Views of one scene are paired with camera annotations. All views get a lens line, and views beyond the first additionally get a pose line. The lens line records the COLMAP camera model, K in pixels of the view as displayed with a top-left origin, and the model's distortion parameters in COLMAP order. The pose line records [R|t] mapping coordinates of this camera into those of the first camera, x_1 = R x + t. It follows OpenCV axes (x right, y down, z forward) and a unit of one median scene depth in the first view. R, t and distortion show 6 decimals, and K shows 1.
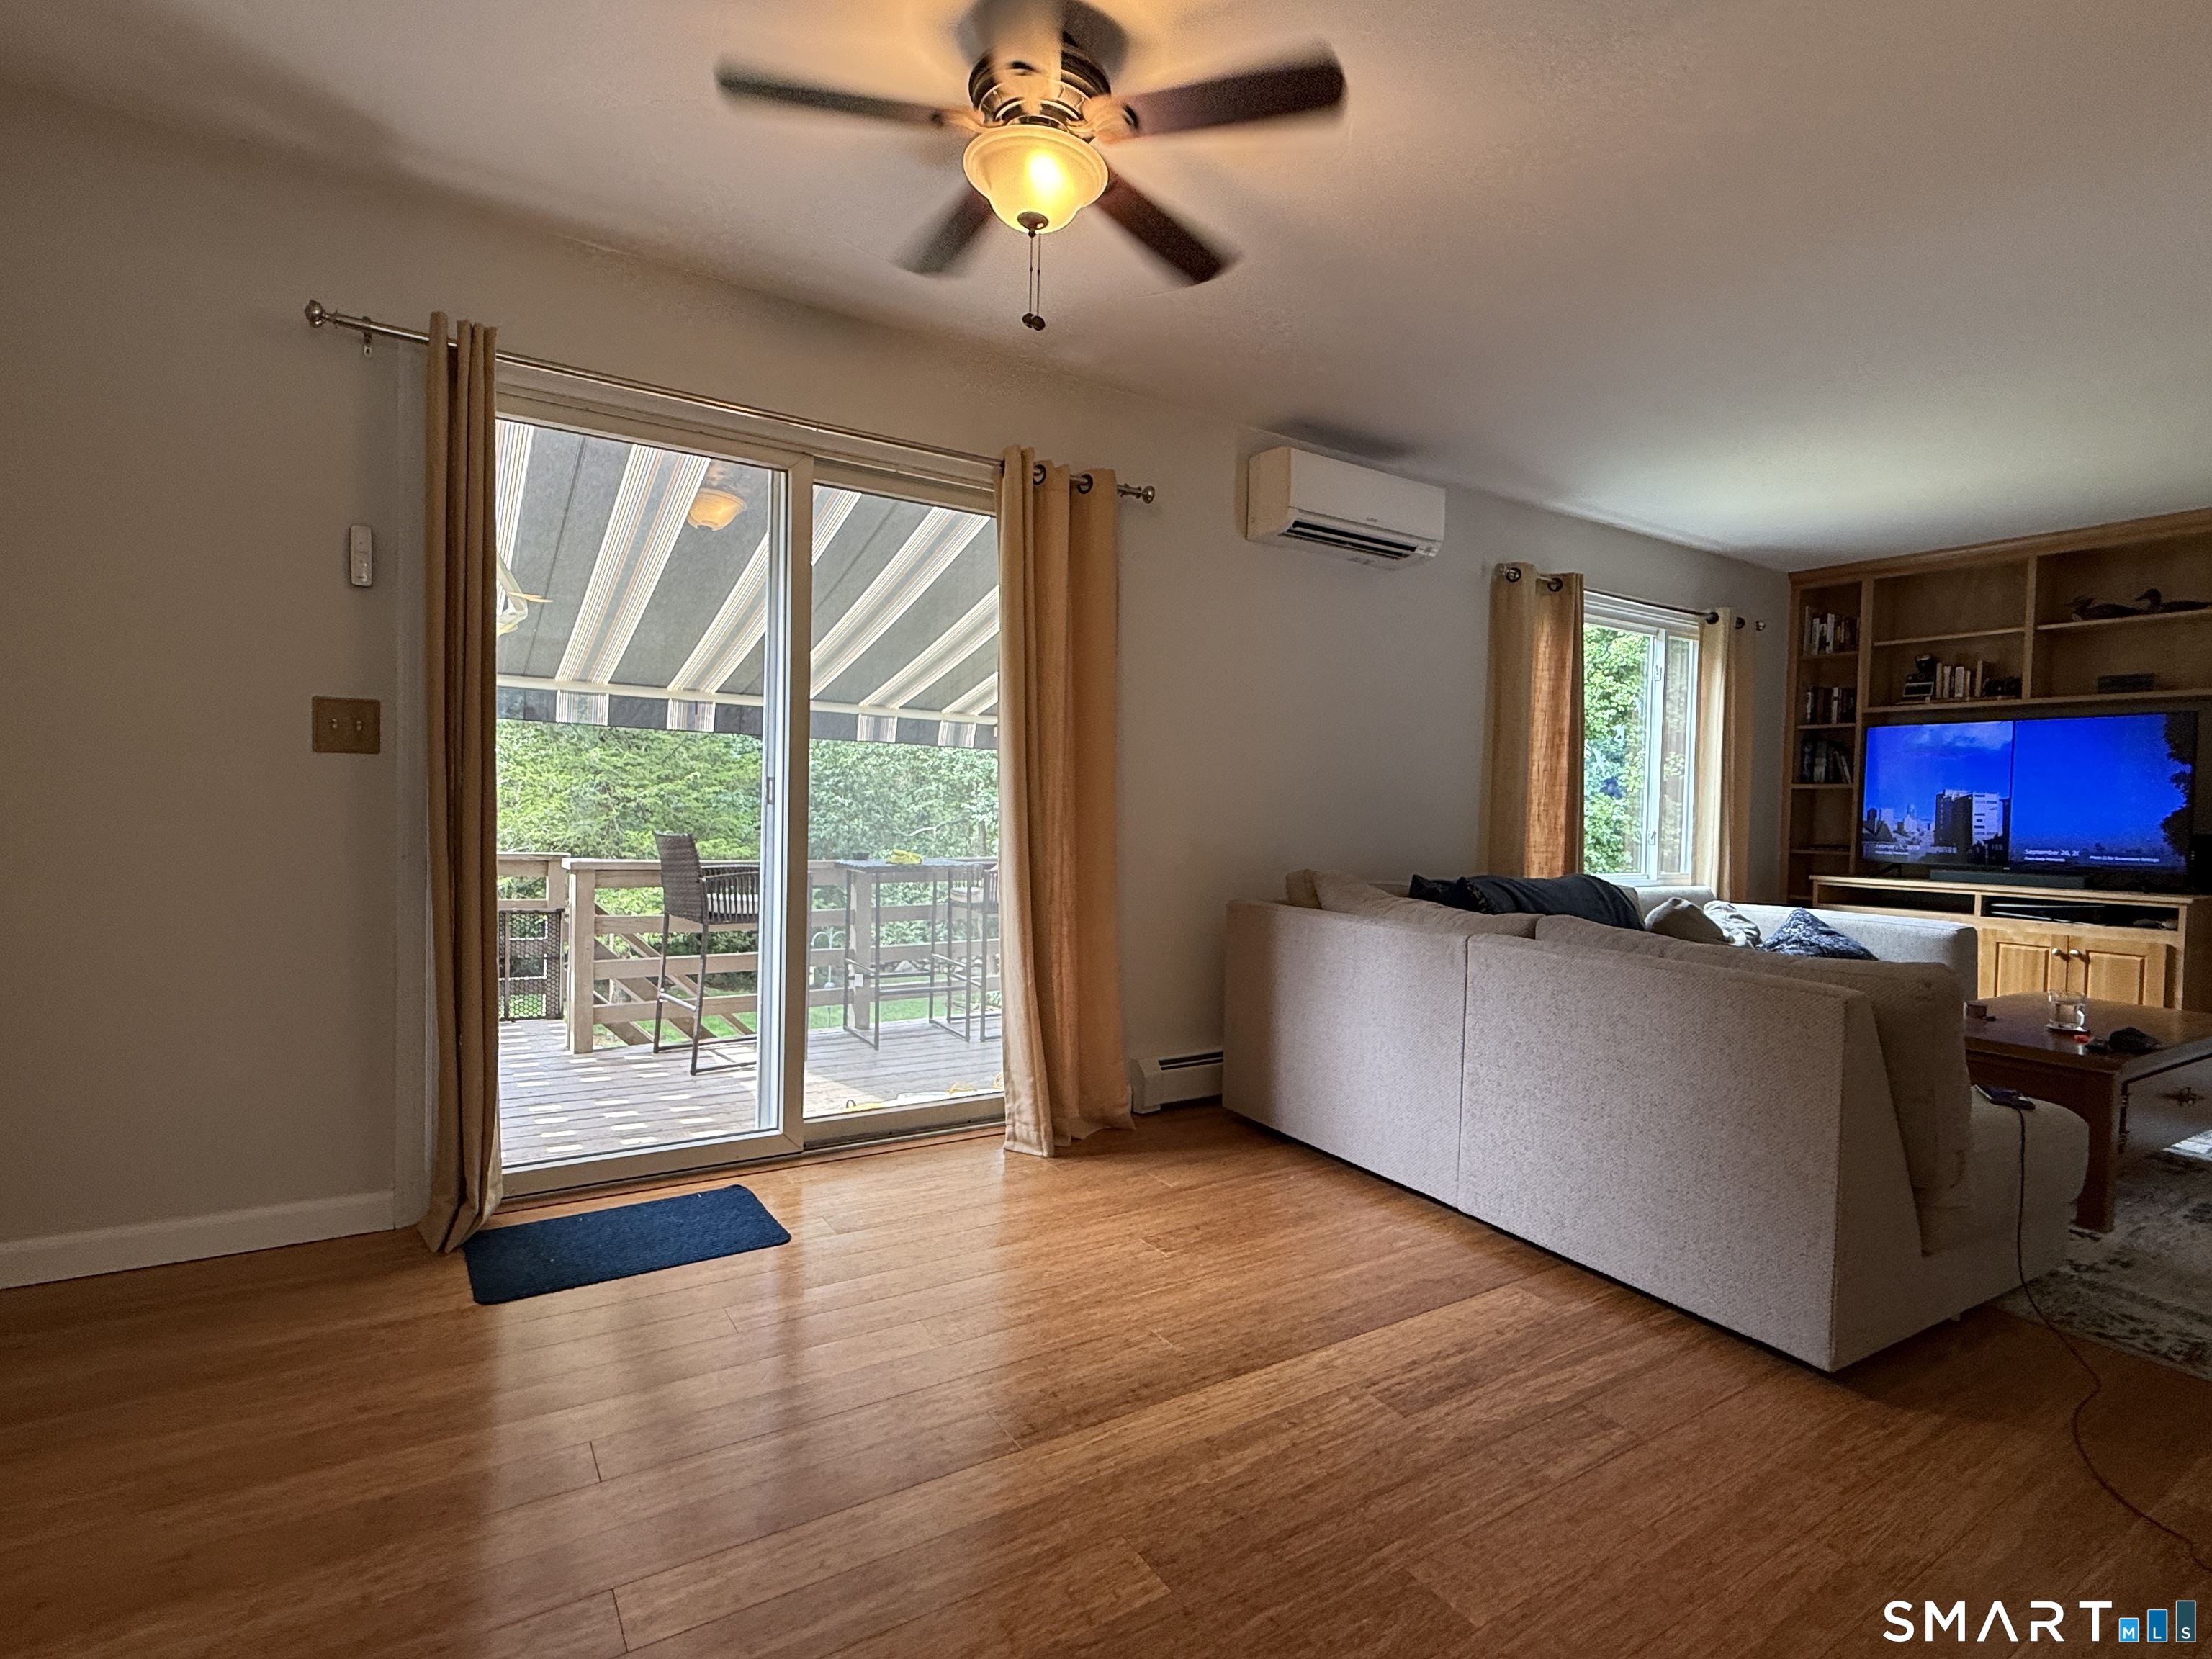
lens RADIAL K [[1067.7, 0, 1108.1], [0, 1067.7, 832.2], [0, 0, 1]] dist [0.004930, -0.001026]
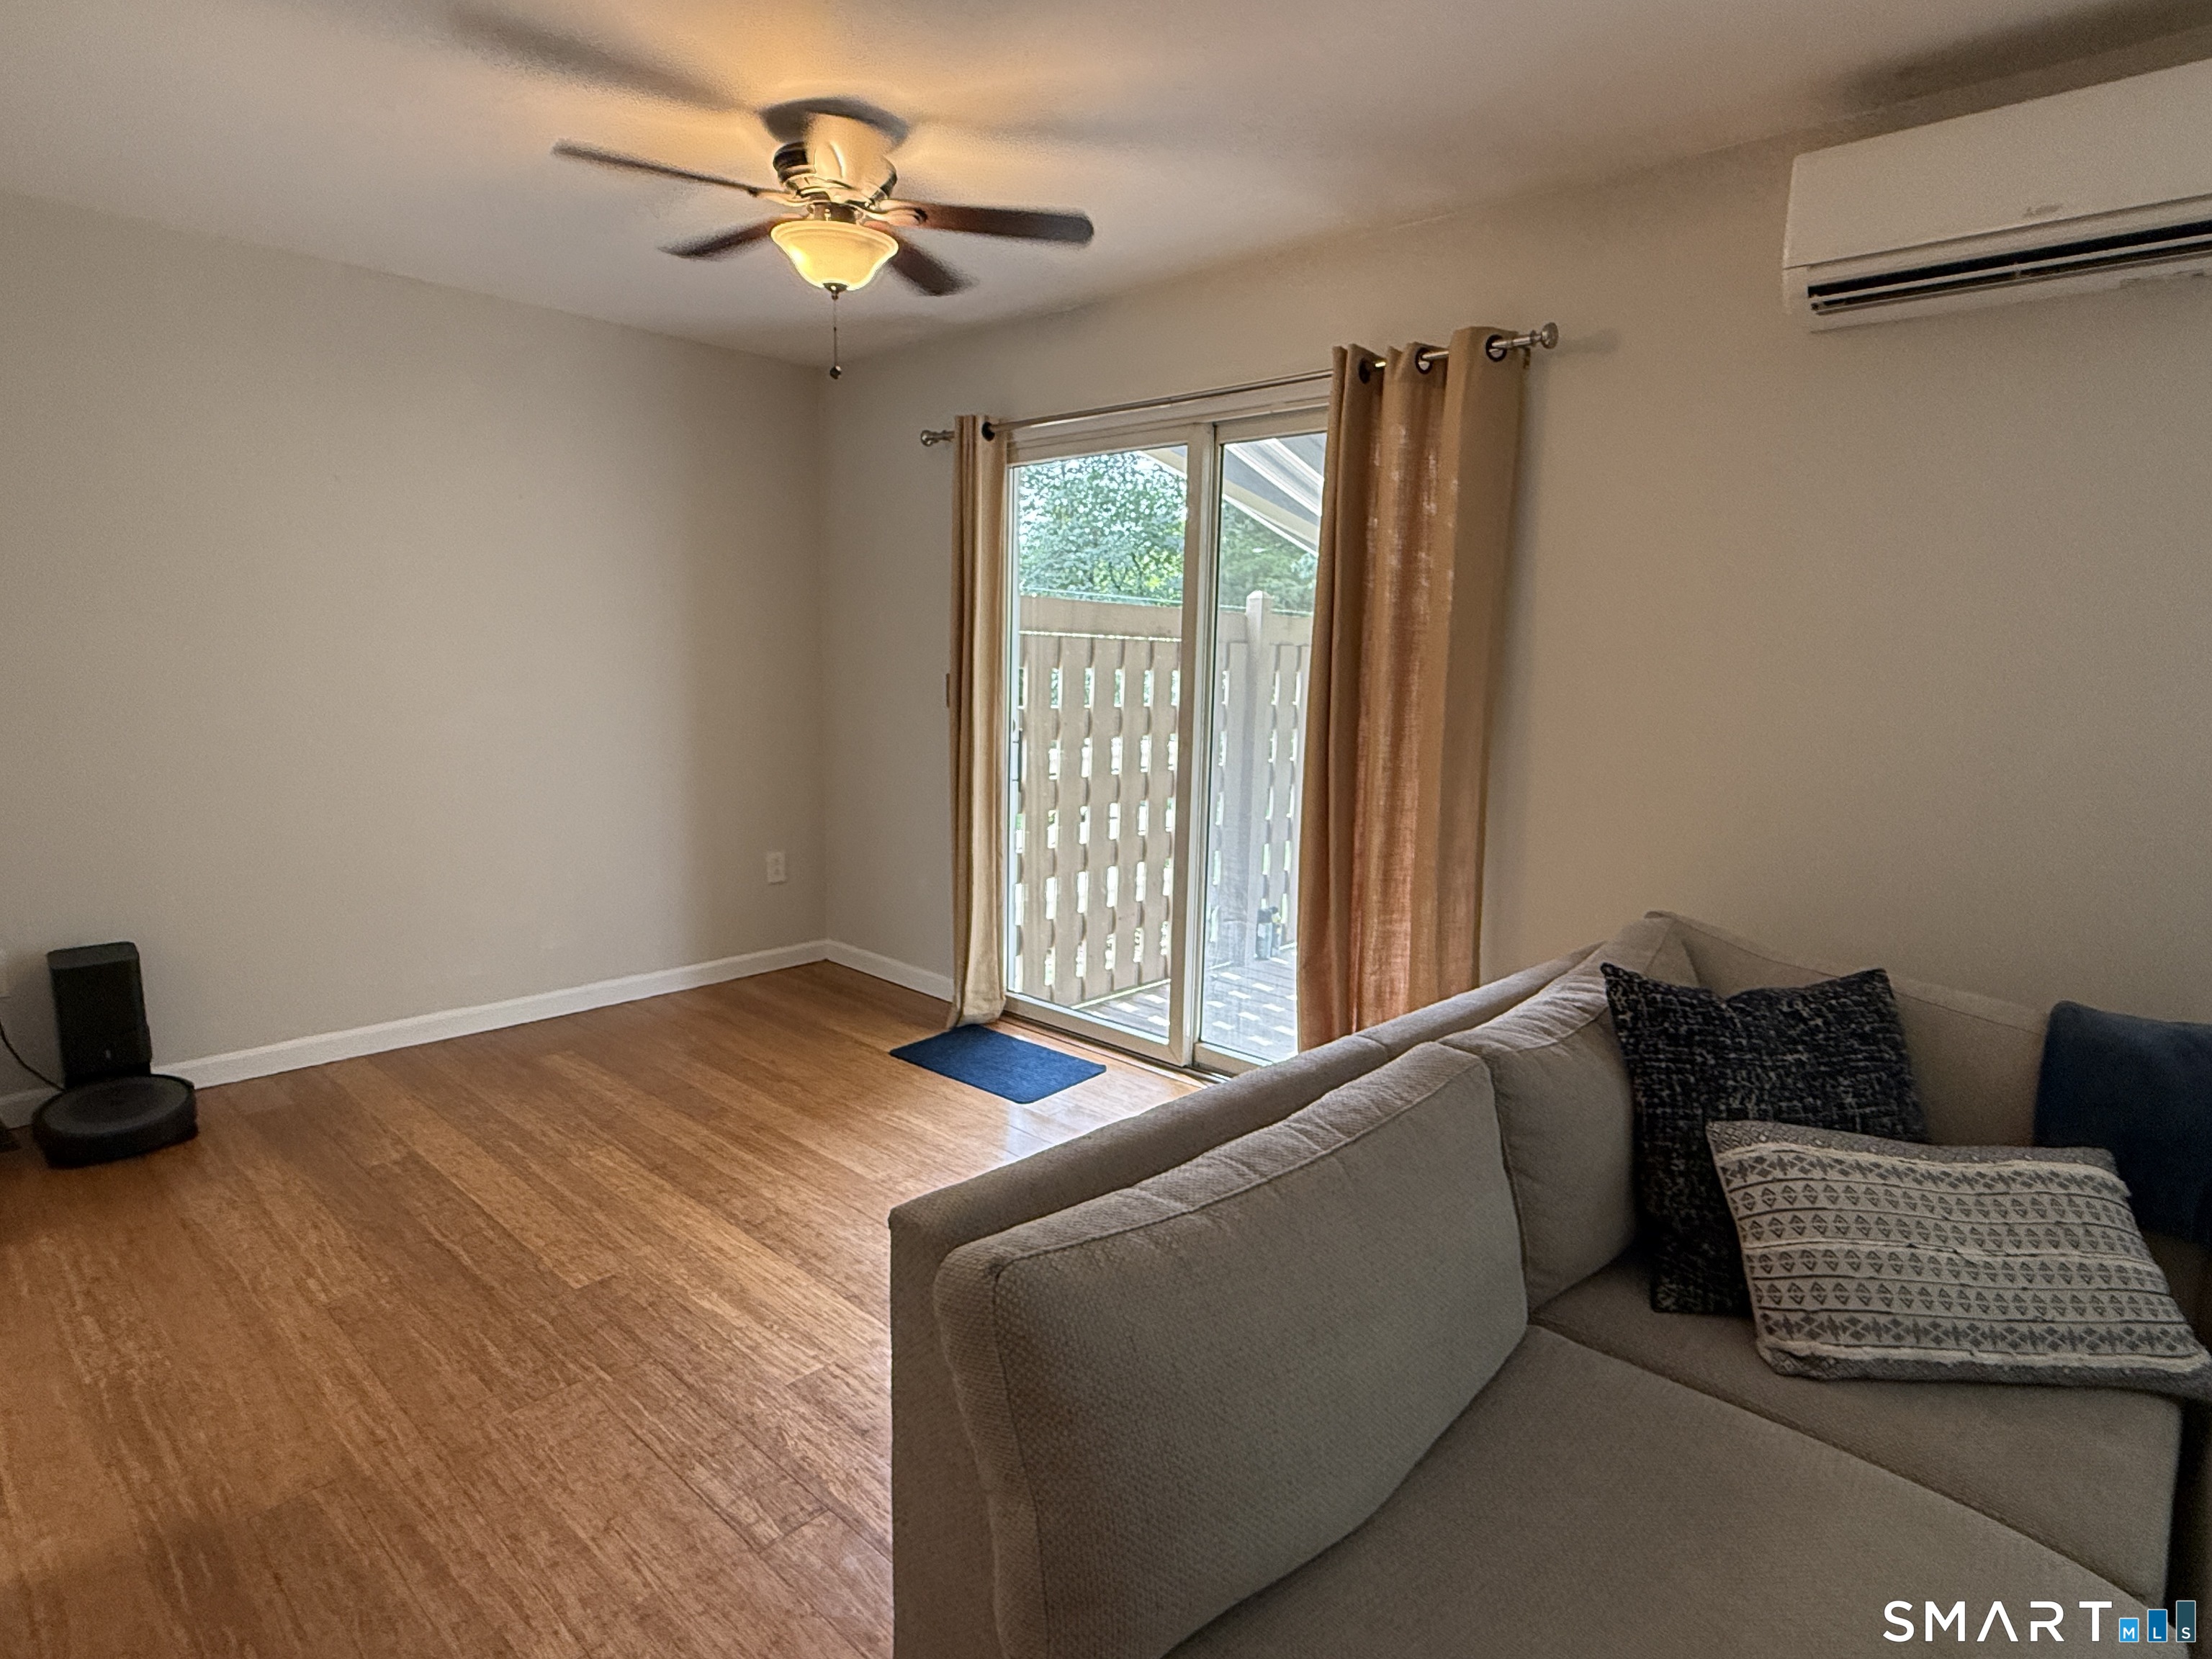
lens RADIAL K [[1186.0, 0, 1095.5], [0, 1186.0, 831.3], [0, 0, 1]] dist [-0.000584, -0.000182]
pose [[0.250889, 0.125234, -0.959881, 0.558621], [-0.040791, 0.992083, 0.118773, -0.057656], [0.967156, 0.009356, 0.254011, 0.394920]]
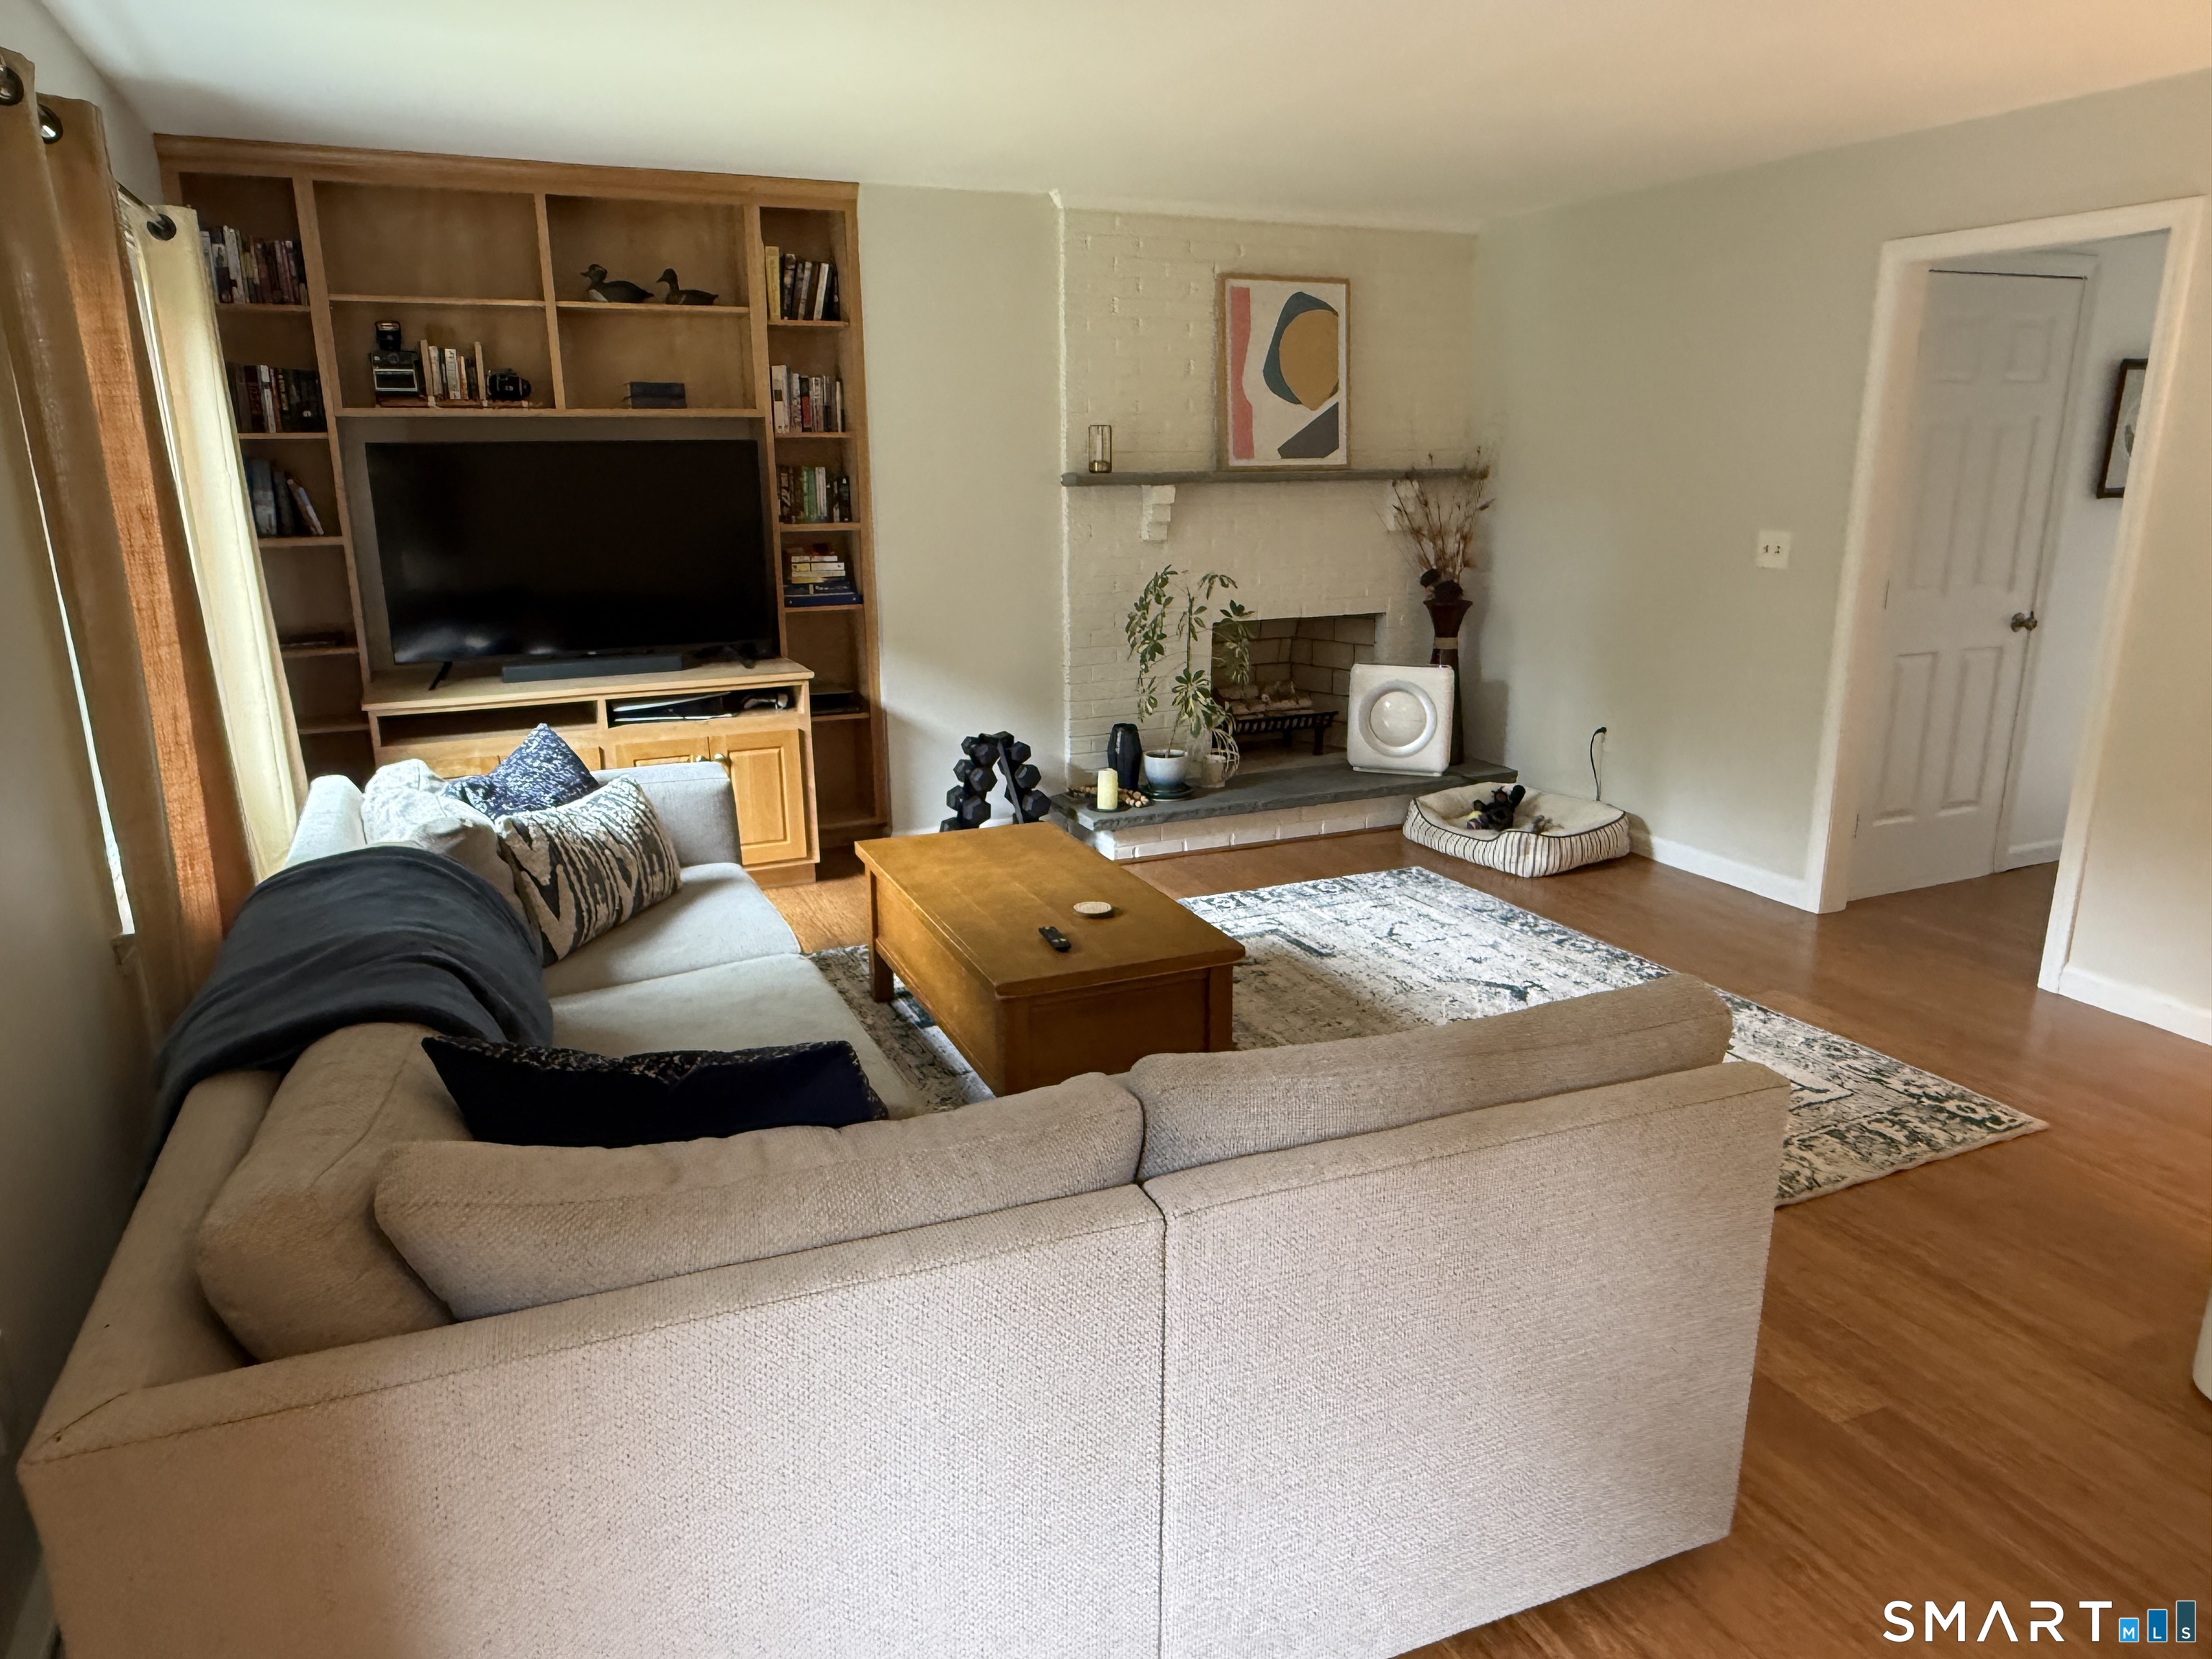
lens RADIAL K [[1454.5, 0, 1103.1], [0, 1454.5, 841.2], [0, 0, 1]] dist [0.000177, 0.004203]
pose [[0.144335, -0.284321, 0.947802, -0.096159], [0.036136, 0.958707, 0.282090, -0.119644], [-0.988869, -0.006466, 0.148649, 0.548821]]
